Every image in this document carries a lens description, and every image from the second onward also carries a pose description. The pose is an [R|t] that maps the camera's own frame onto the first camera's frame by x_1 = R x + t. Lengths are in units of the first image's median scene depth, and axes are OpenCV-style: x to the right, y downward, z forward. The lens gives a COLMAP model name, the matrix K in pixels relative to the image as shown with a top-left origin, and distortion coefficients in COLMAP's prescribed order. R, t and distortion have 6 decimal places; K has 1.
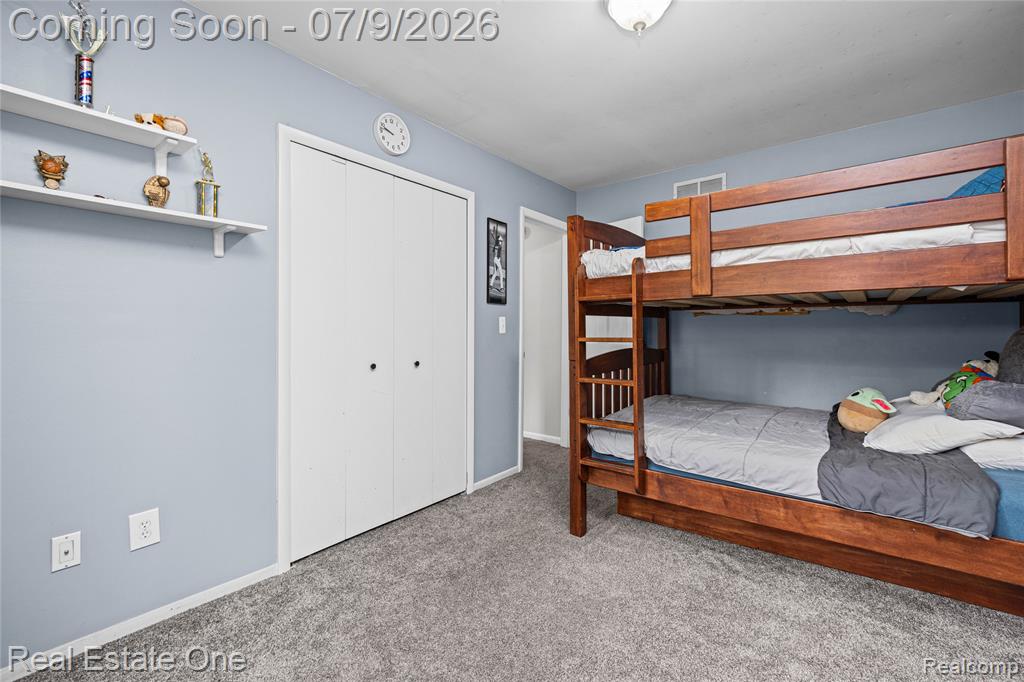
lens RADIAL K [[437.8, 0, 509.5], [0, 437.8, 331.4], [0, 0, 1]] dist [-0.003792, -0.000074]
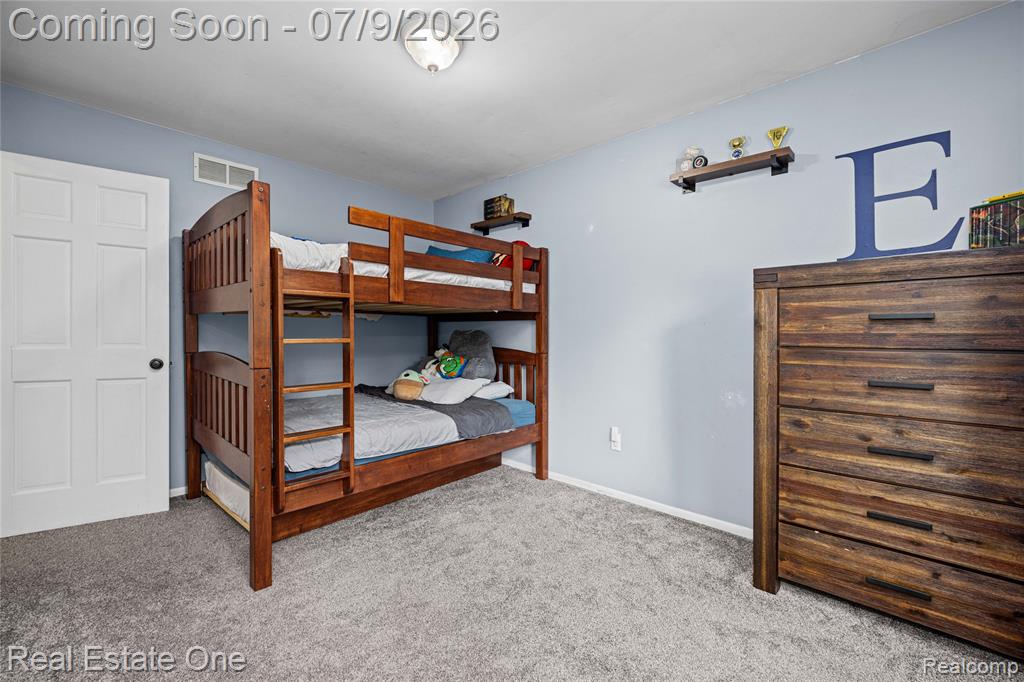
lens RADIAL K [[437.8, 0, 511.7], [0, 437.8, 338.9], [0, 0, 1]] dist [-0.003792, -0.000074]
pose [[0.077710, -0.011839, 0.996906, -0.699696], [-0.006446, 0.999903, 0.012377, 0.001649], [-0.996955, -0.007388, 0.077626, 0.575306]]
